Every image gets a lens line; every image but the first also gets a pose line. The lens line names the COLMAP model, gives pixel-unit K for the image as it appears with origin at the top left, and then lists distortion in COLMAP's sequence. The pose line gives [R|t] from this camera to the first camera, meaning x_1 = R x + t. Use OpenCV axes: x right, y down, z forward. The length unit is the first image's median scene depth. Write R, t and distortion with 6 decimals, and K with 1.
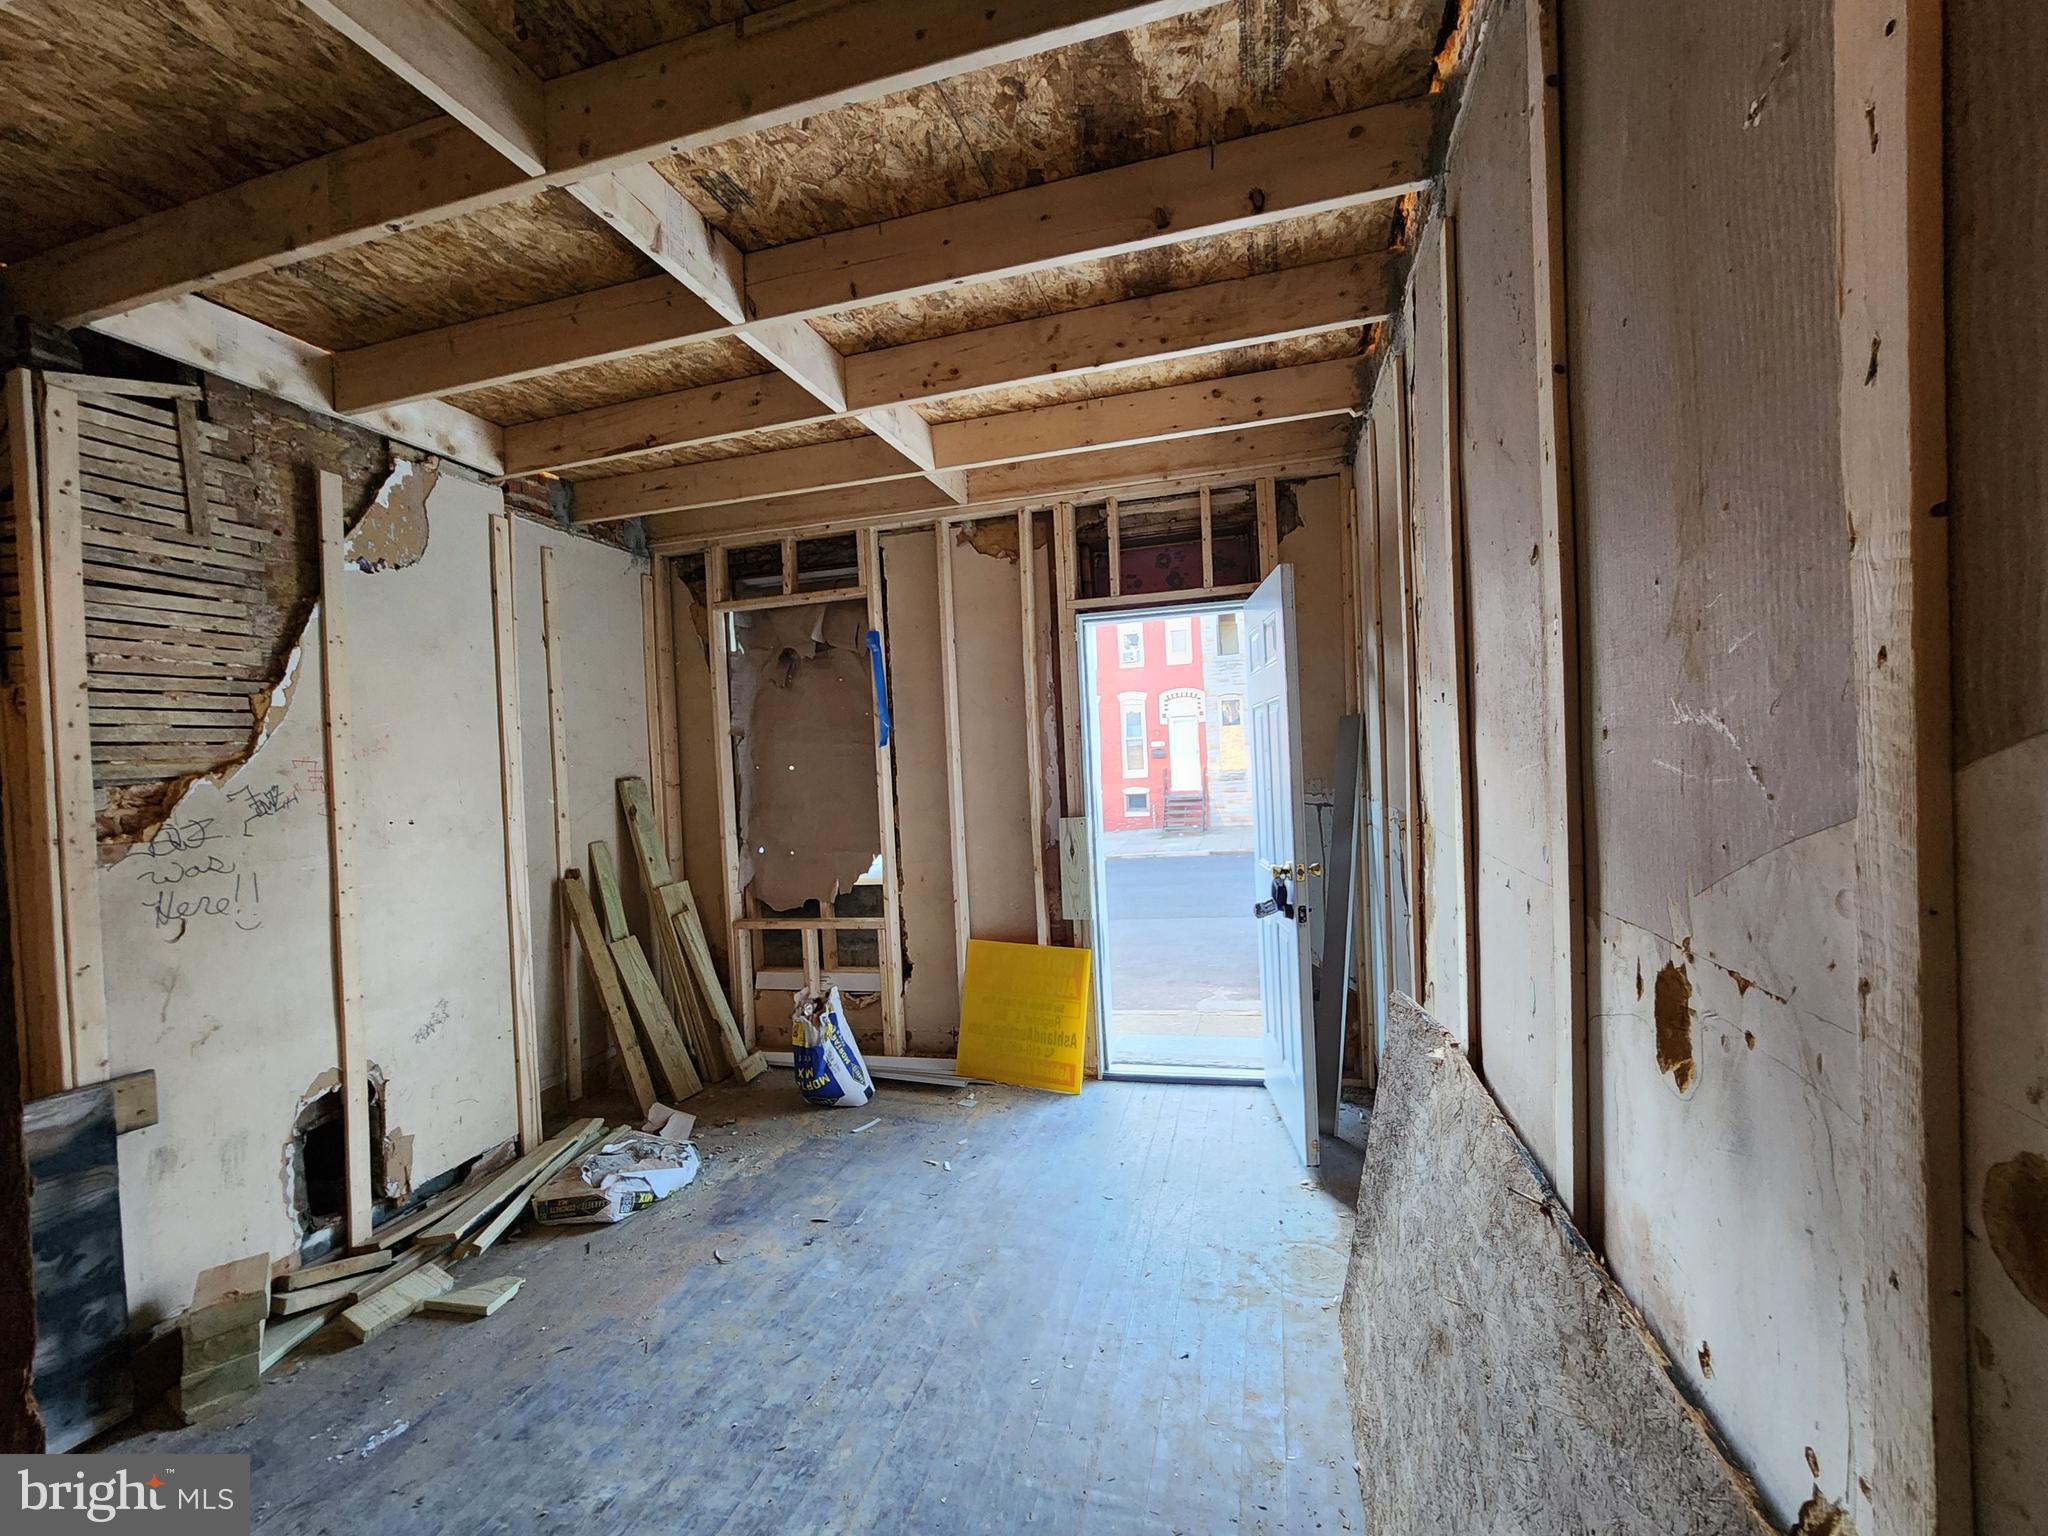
lens RADIAL K [[855.5, 0, 1016.0], [0, 855.5, 772.4], [0, 0, 1]] dist [-0.006950, 0.002407]
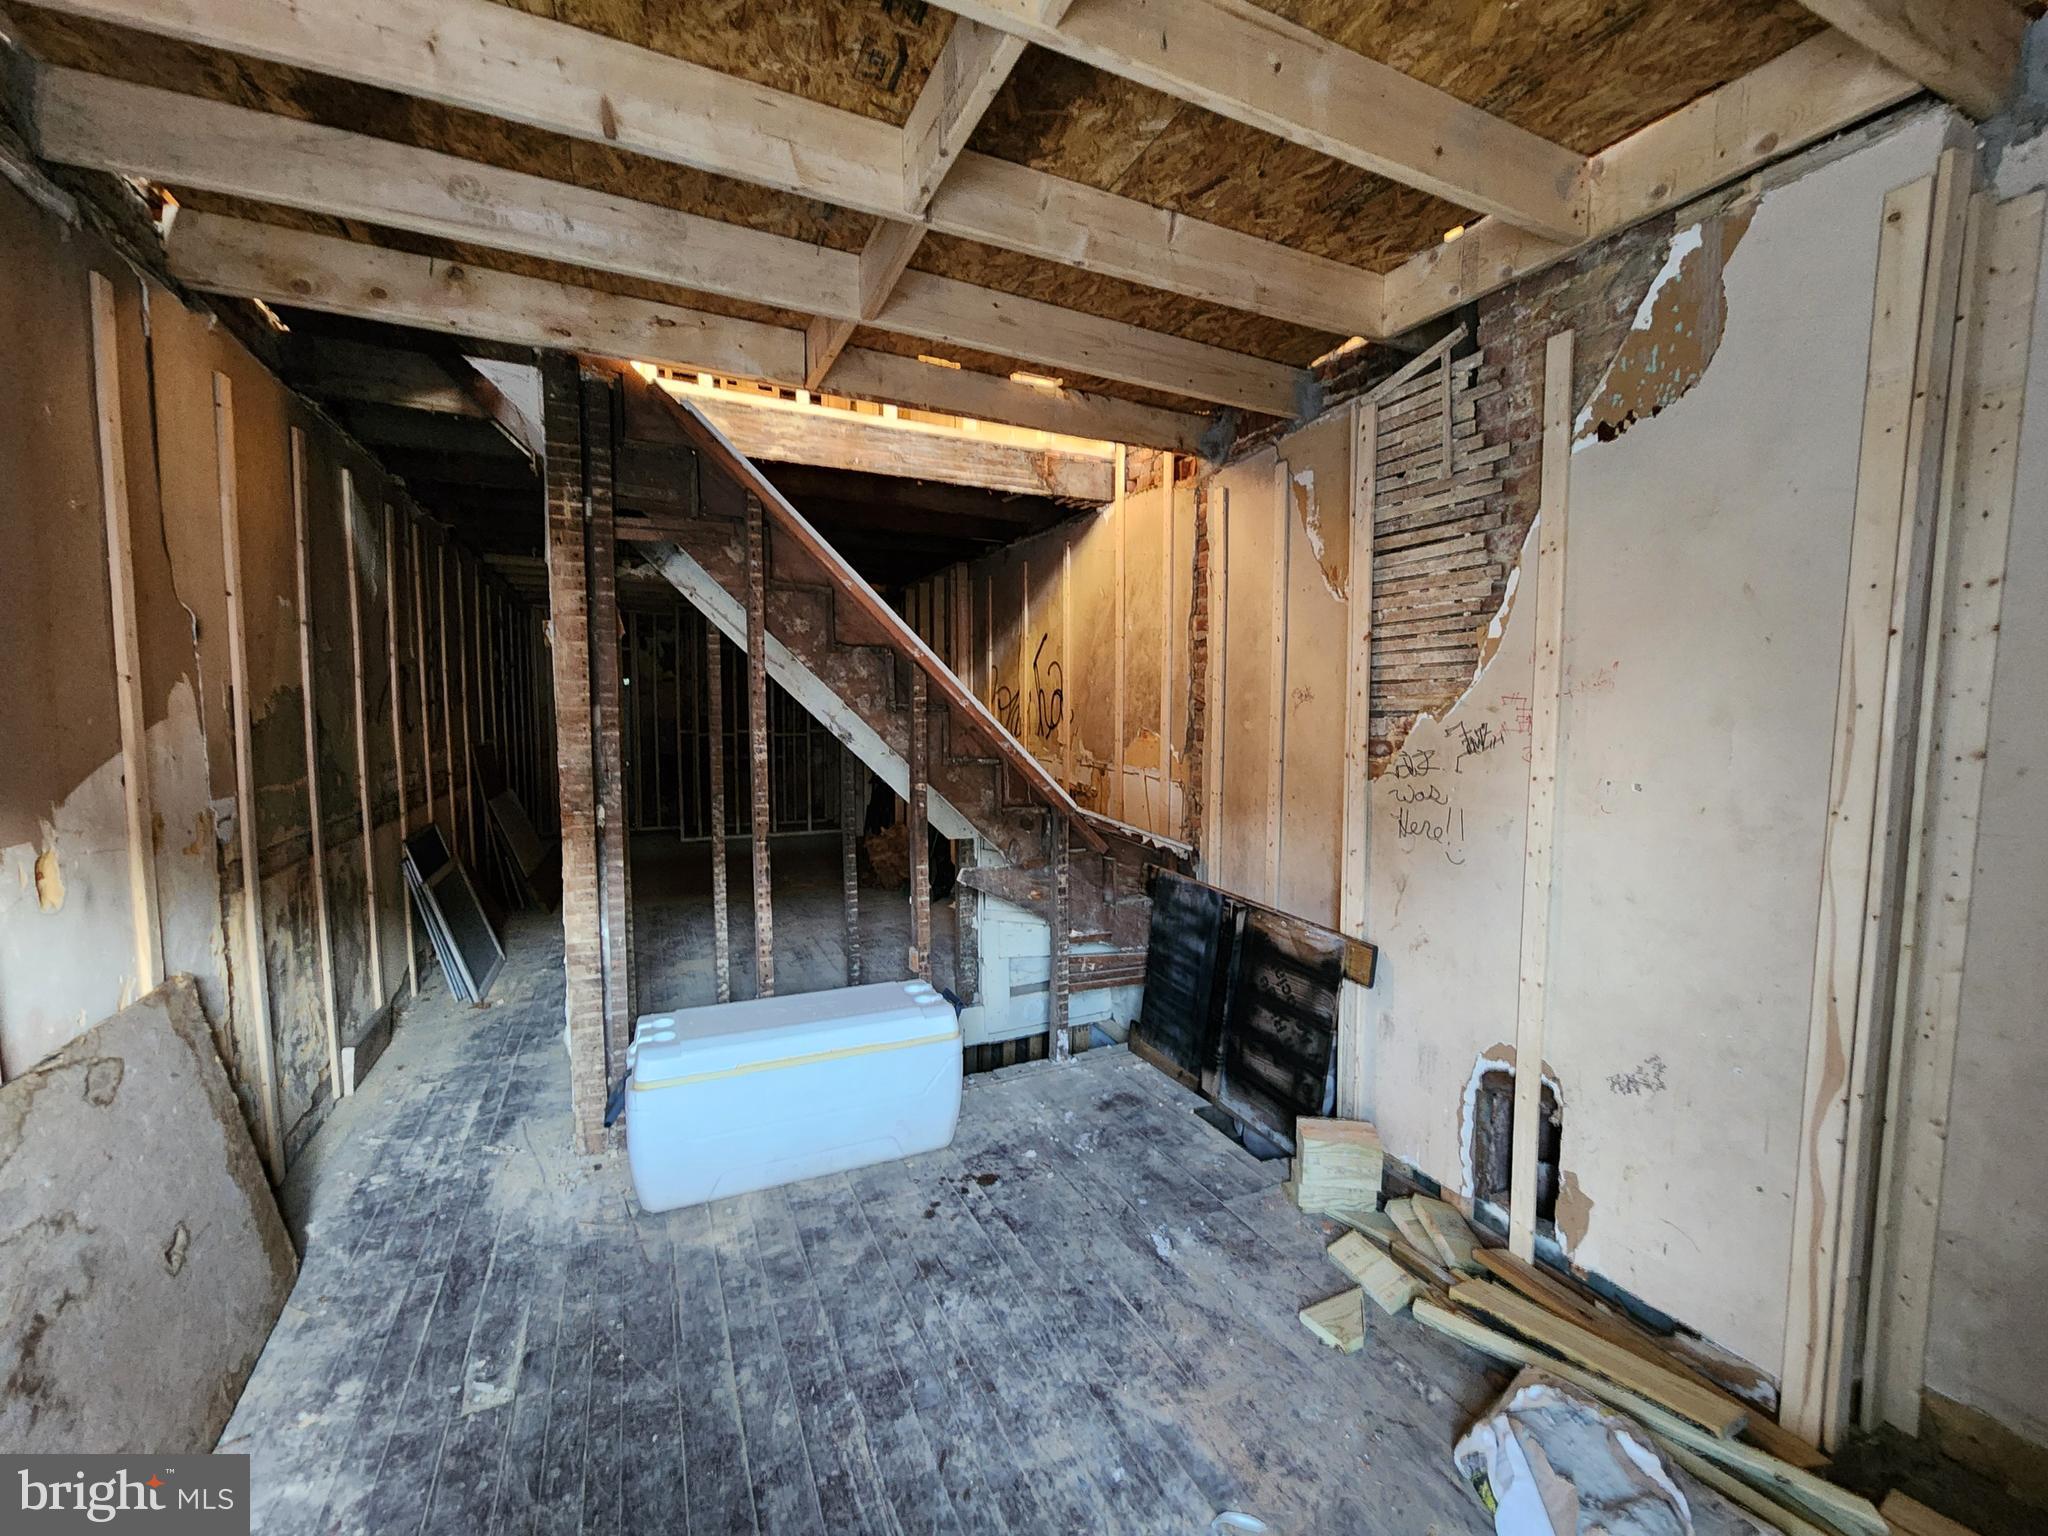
lens RADIAL K [[855.5, 0, 1052.4], [0, 855.5, 772.6], [0, 0, 1]] dist [-0.006950, 0.002407]
pose [[-0.737211, 0.093985, -0.669094, 0.129413], [0.016777, 0.992519, 0.120931, -0.056073], [0.675454, 0.077927, -0.733273, 1.462840]]
